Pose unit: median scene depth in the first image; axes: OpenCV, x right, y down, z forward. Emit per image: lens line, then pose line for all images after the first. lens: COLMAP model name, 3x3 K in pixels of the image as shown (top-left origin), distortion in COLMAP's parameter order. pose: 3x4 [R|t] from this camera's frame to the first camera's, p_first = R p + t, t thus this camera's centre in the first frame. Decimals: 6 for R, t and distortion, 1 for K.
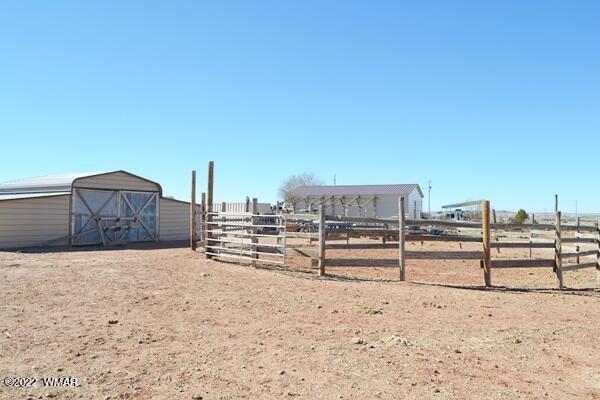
lens RADIAL K [[475.7, 0, 299.7], [0, 475.7, 199.6], [0, 0, 1]] dist [-0.013789, -0.004207]
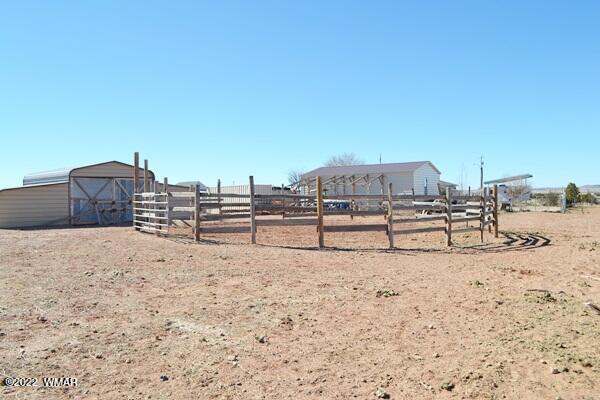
lens RADIAL K [[475.7, 0, 300.3], [0, 475.7, 201.0], [0, 0, 1]] dist [-0.013789, -0.004207]
pose [[0.988714, -0.026833, -0.147392, 0.276692], [0.032962, 0.998684, 0.039302, 0.007775], [0.146143, -0.043717, 0.988297, -0.109911]]
